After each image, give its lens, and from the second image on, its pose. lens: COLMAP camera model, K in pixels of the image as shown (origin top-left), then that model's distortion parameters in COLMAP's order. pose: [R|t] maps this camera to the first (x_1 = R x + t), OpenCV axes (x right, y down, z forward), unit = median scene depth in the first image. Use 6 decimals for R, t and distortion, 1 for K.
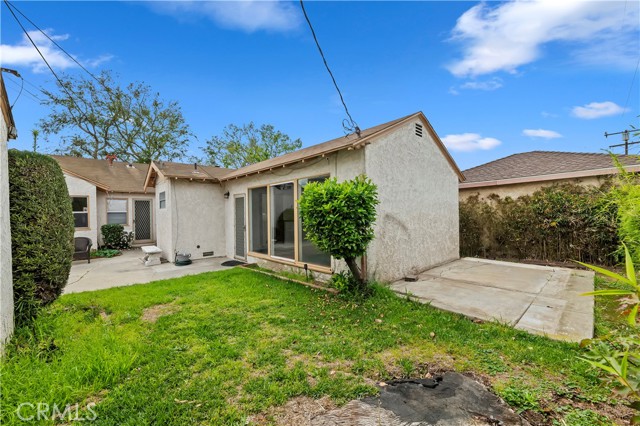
lens RADIAL K [[256.2, 0, 320.0], [0, 256.2, 213.0], [0, 0, 1]] dist [-0.000811, -0.000079]
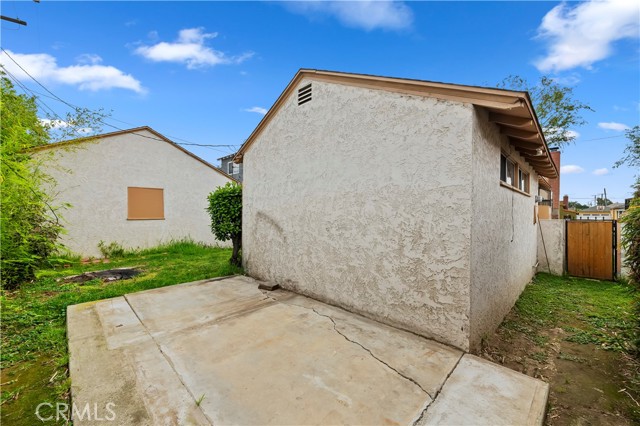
lens RADIAL K [[256.2, 0, 320.0], [0, 256.2, 213.0], [0, 0, 1]] dist [-0.000811, -0.000079]
pose [[0.046007, 0.012266, -0.998866, 1.239682], [-0.006912, 0.999905, 0.011960, -0.004245], [0.998917, 0.006354, 0.046087, 1.140533]]
